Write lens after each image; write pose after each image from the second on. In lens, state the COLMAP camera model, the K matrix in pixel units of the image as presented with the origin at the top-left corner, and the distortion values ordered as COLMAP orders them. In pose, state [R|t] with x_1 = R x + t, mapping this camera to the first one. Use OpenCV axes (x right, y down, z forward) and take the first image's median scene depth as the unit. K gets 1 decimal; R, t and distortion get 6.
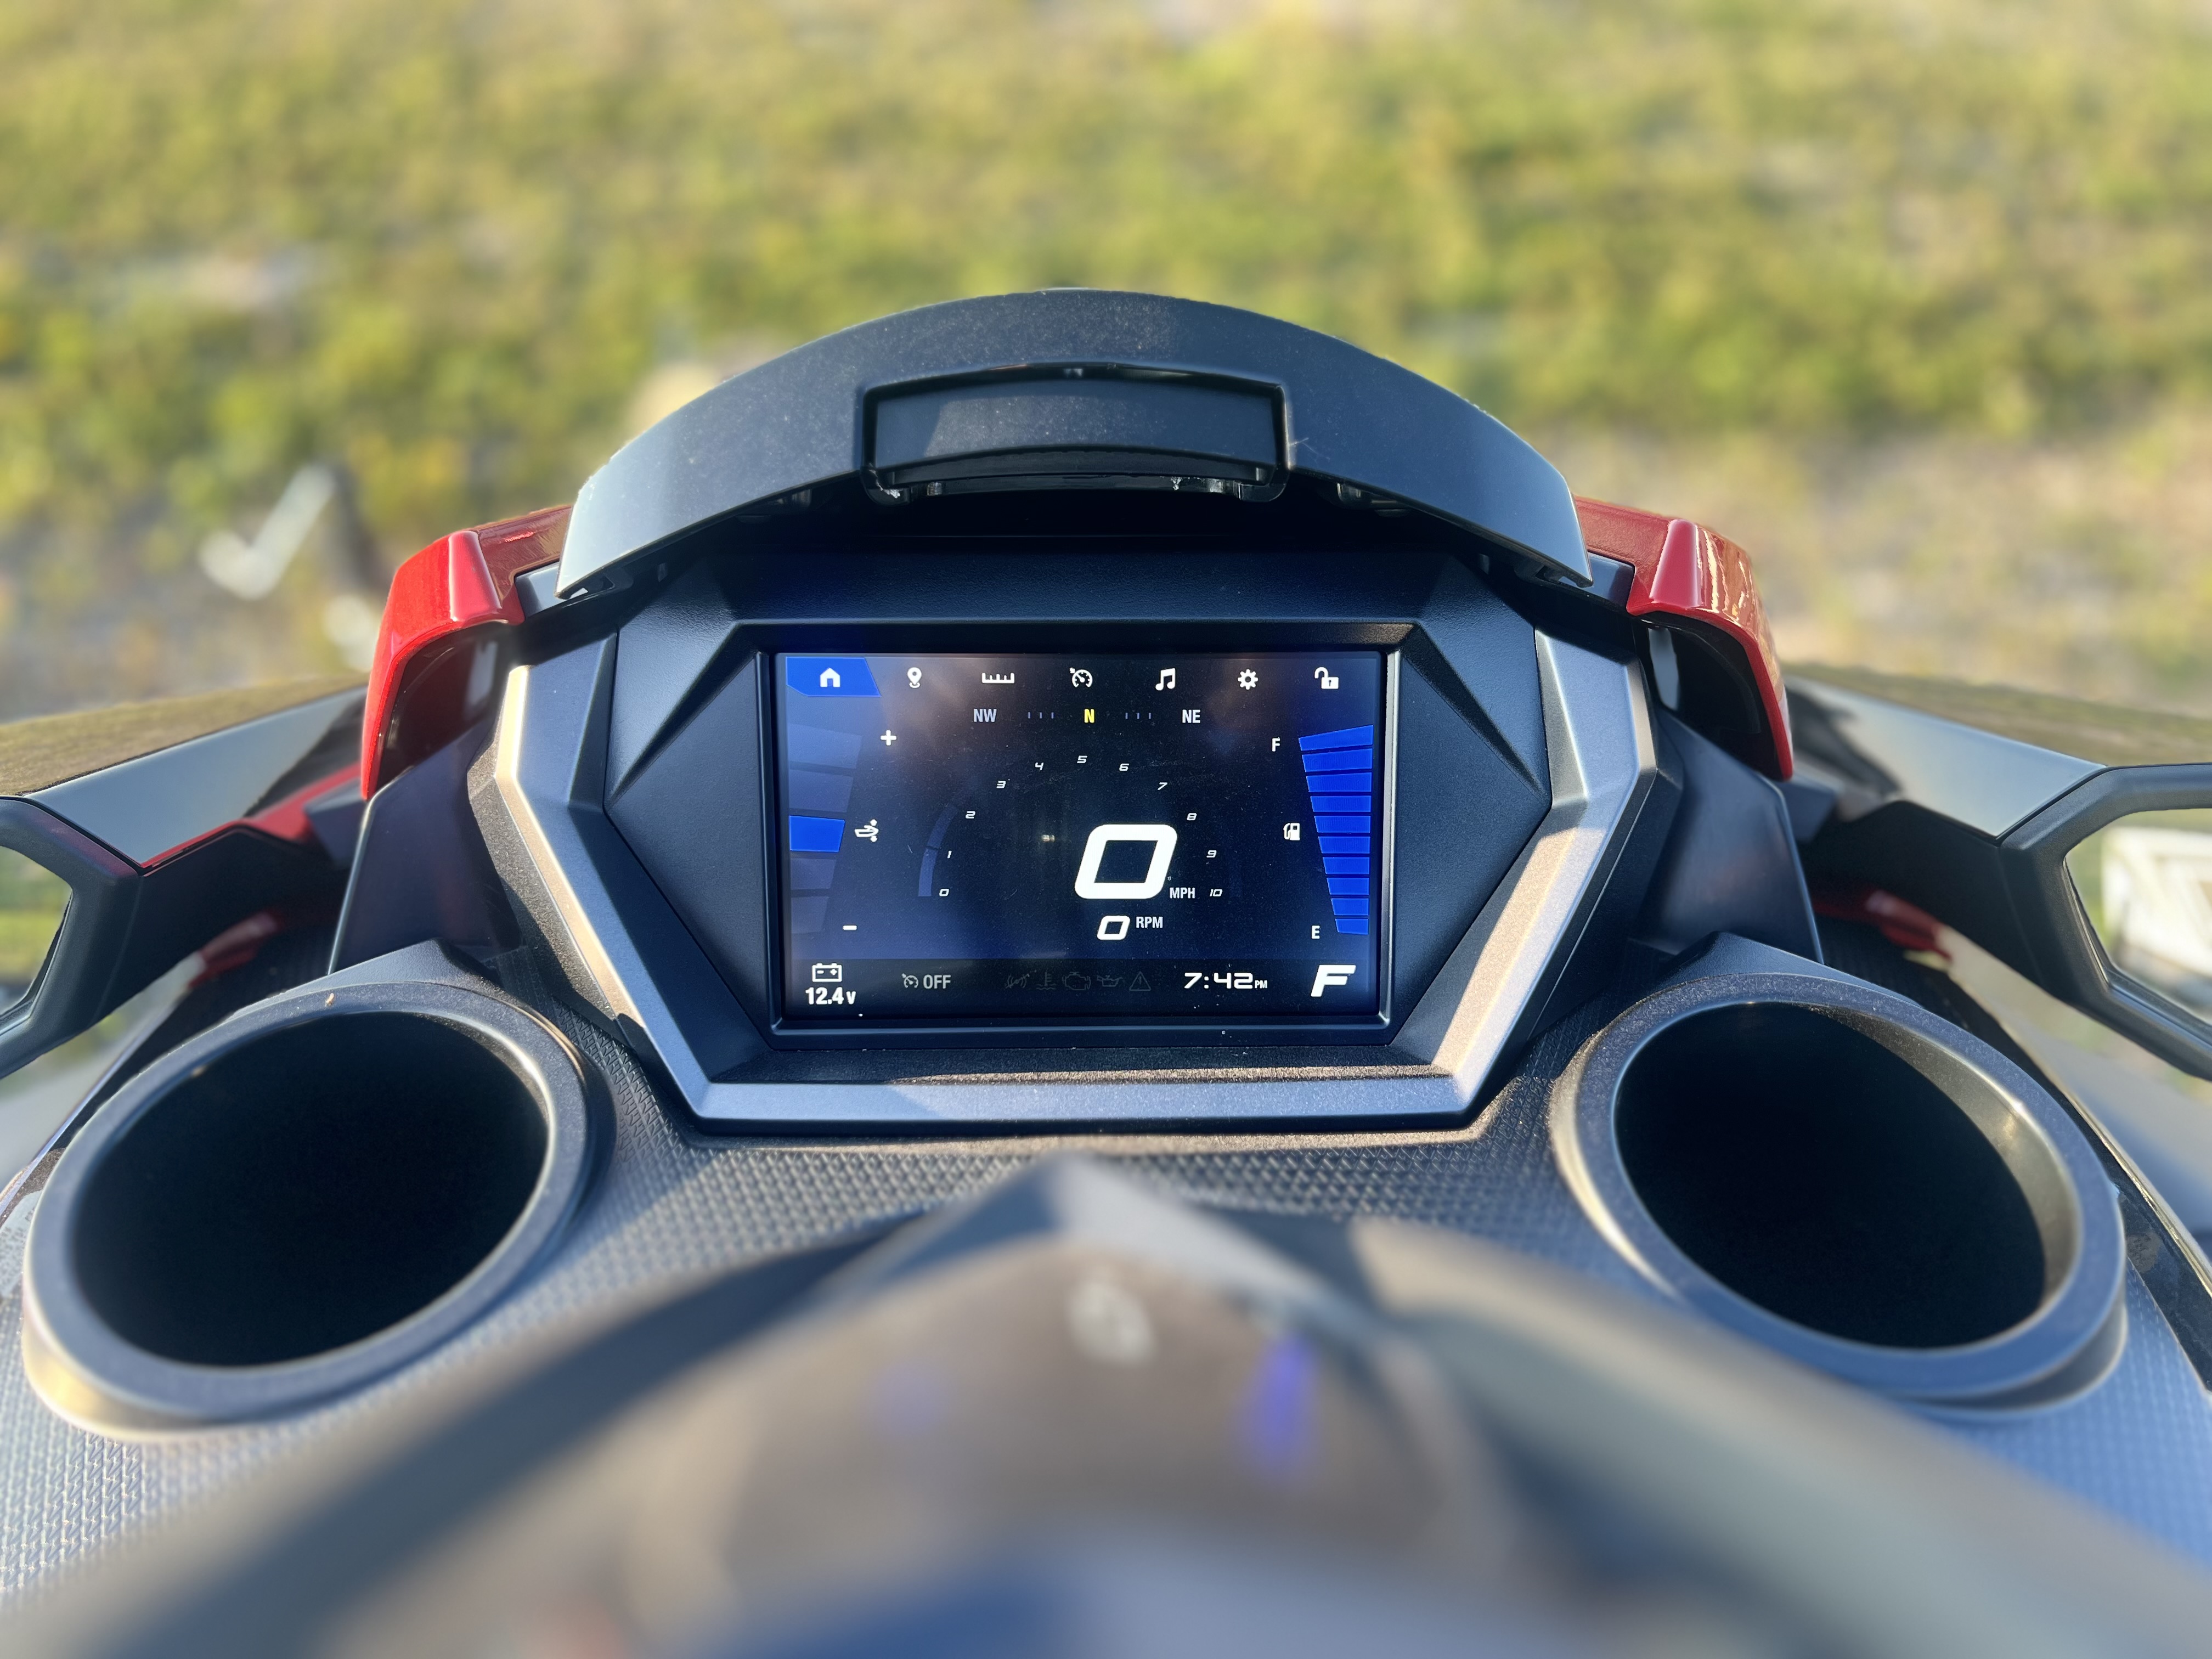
lens RADIAL K [[1585.1, 0, 1106.0], [0, 1585.1, 829.5], [0, 0, 1]] dist [0.058025, -0.066434]
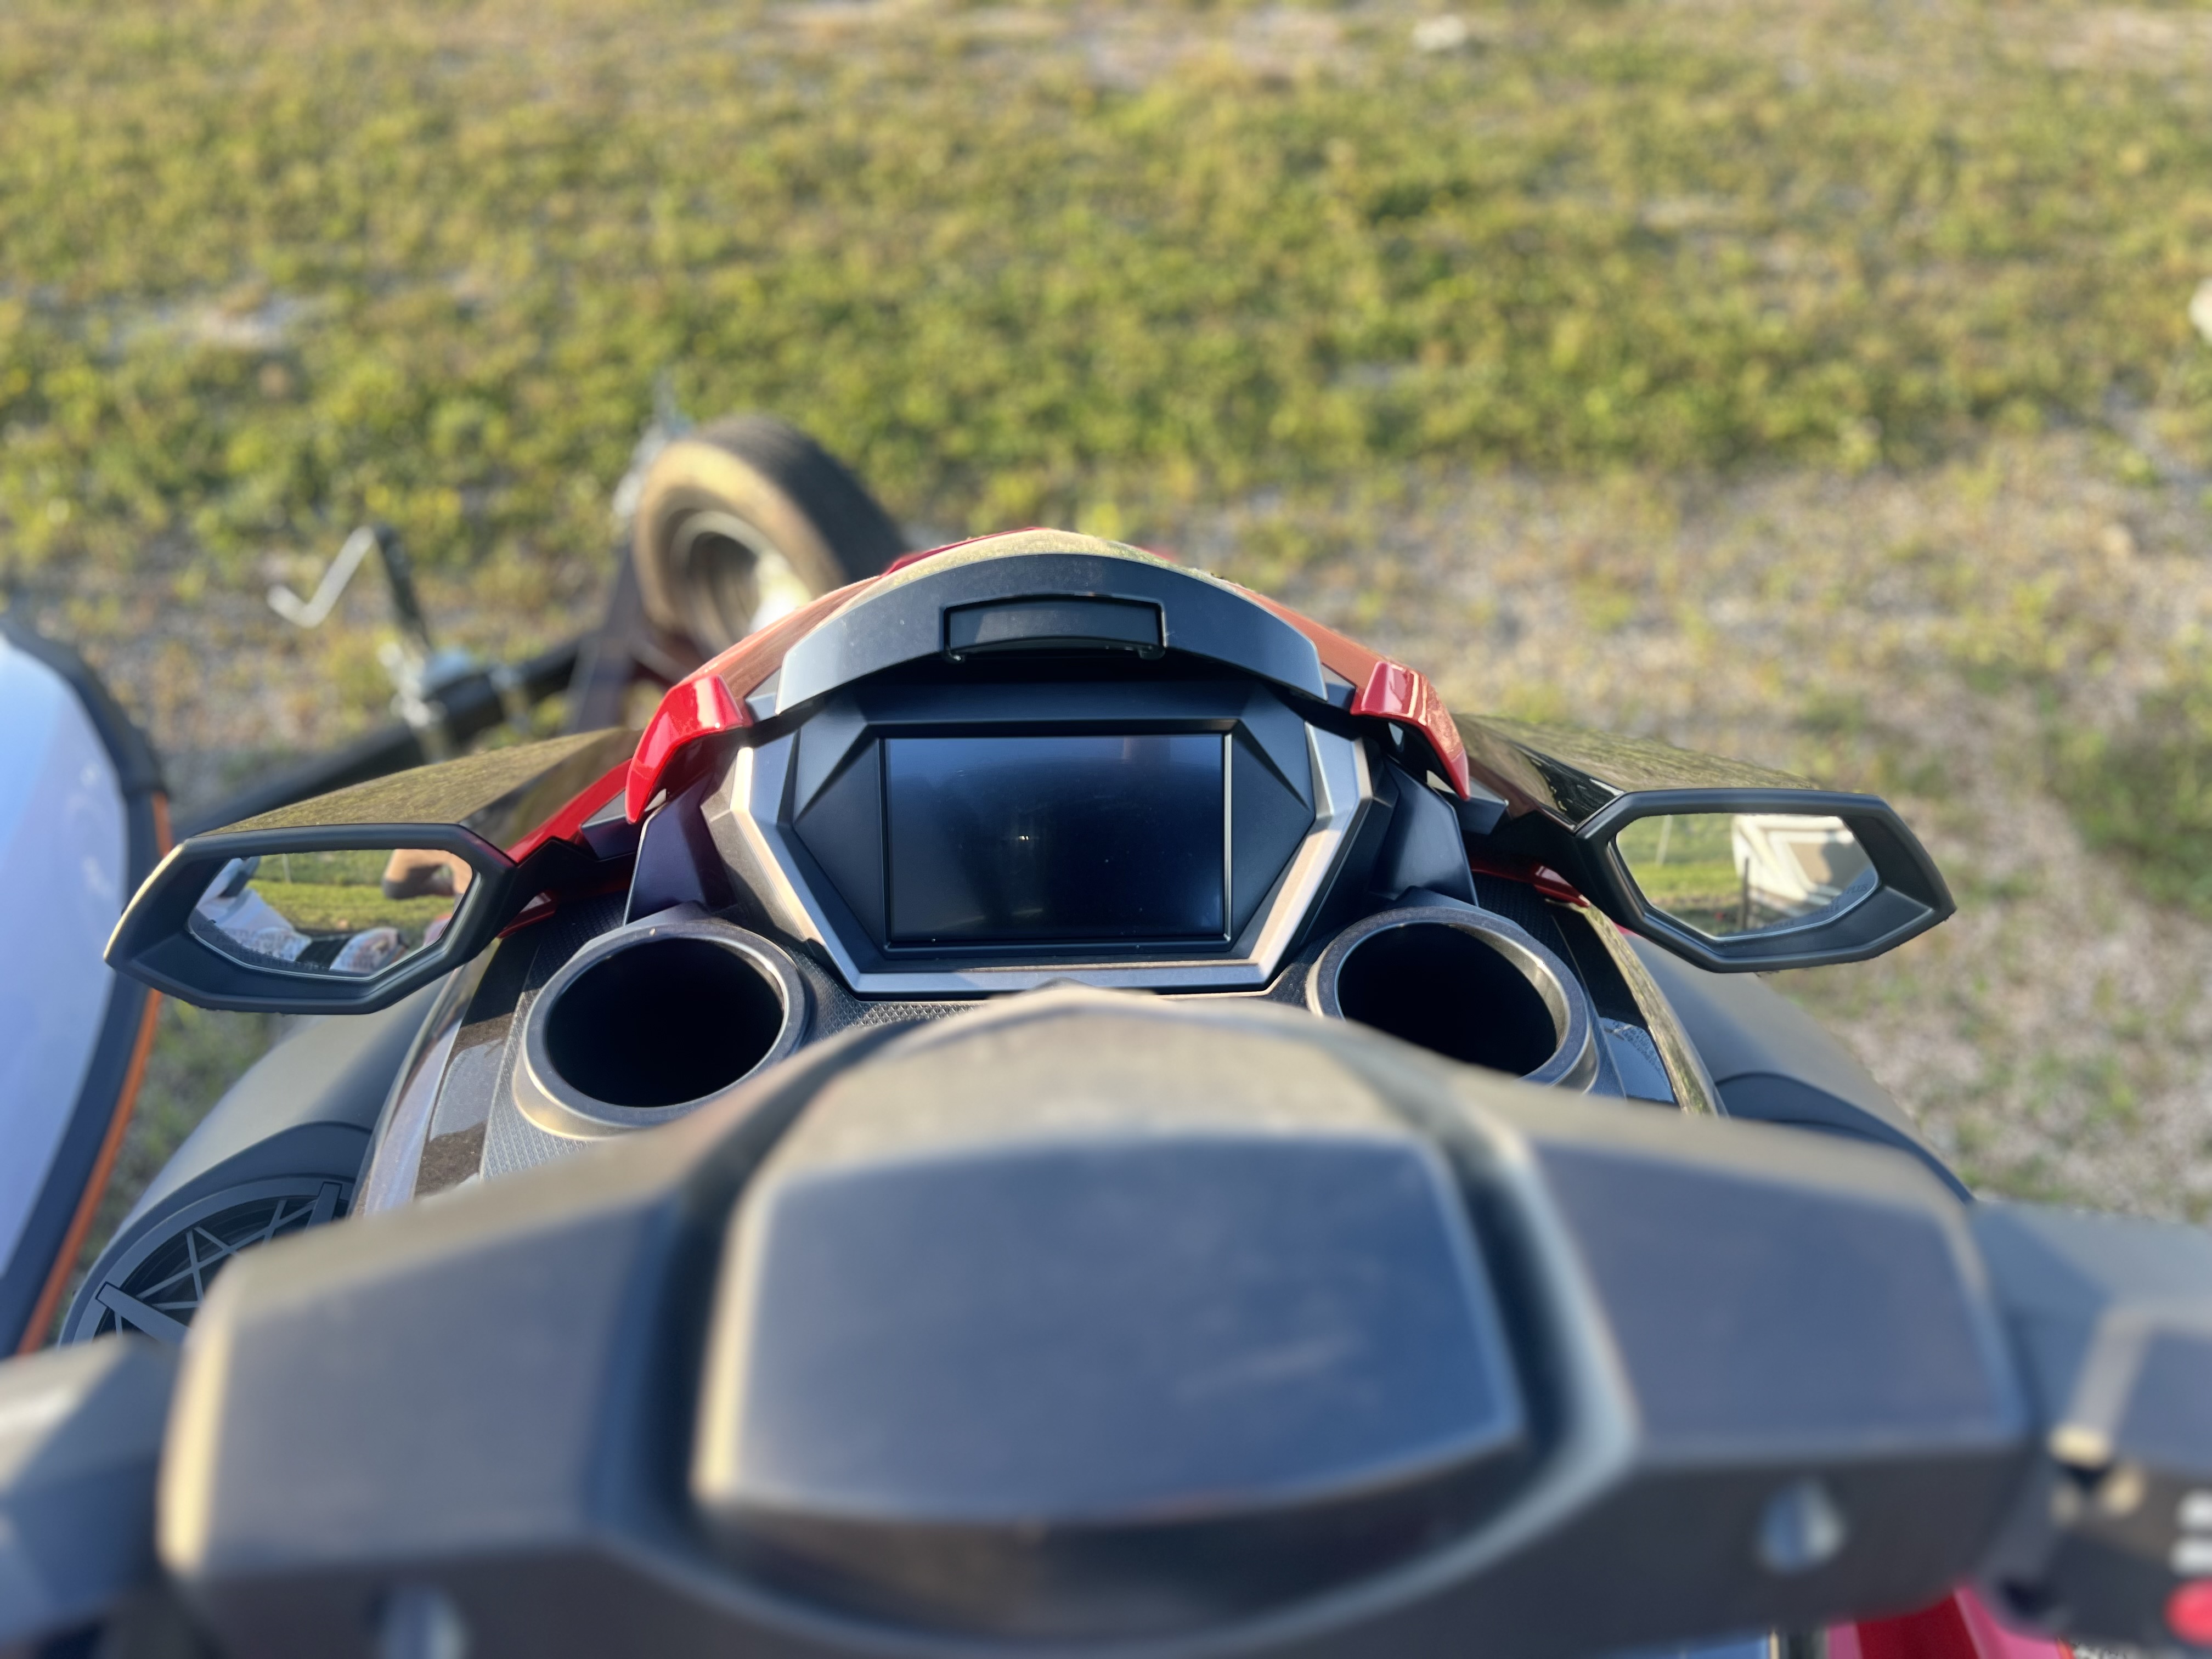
lens RADIAL K [[1585.1, 0, 1106.0], [0, 1585.1, 829.5], [0, 0, 1]] dist [0.058025, -0.066434]
pose [[0.999275, -0.012252, 0.036036, -0.003374], [0.012186, 0.999924, 0.002036, -0.001168], [-0.036058, -0.001596, 0.999348, -0.109638]]
